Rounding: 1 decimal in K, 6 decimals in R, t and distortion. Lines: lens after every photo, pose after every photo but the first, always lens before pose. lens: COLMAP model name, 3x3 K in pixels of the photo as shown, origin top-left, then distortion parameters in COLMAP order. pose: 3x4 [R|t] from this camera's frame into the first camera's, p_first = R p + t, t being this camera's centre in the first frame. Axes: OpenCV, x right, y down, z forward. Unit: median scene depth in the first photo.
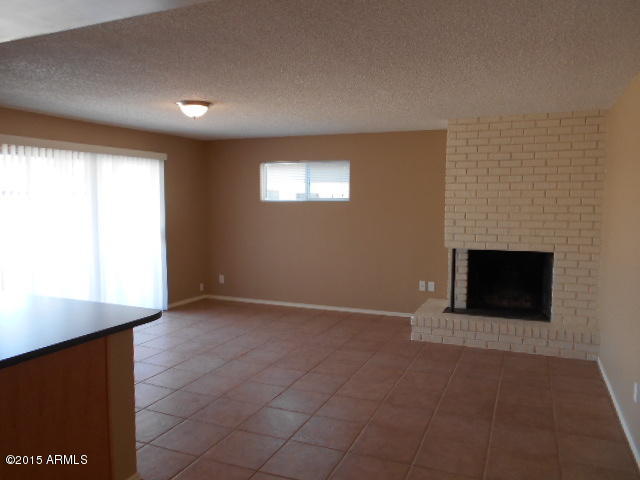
lens RADIAL K [[494.1, 0, 318.4], [0, 494.1, 241.4], [0, 0, 1]] dist [-0.047091, 0.054896]
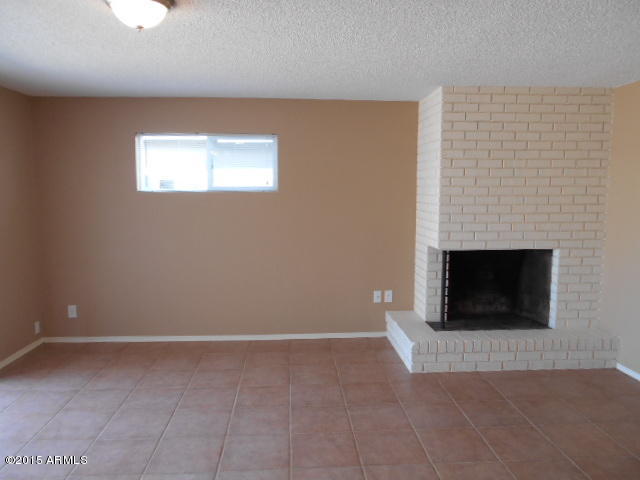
lens RADIAL K [[494.1, 0, 317.6], [0, 494.1, 240.5], [0, 0, 1]] dist [-0.047091, 0.054896]
pose [[0.890130, -0.048431, 0.453127, -0.283664], [0.039657, 0.998797, 0.028850, -0.033583], [-0.453979, -0.007711, 0.890979, 0.398277]]
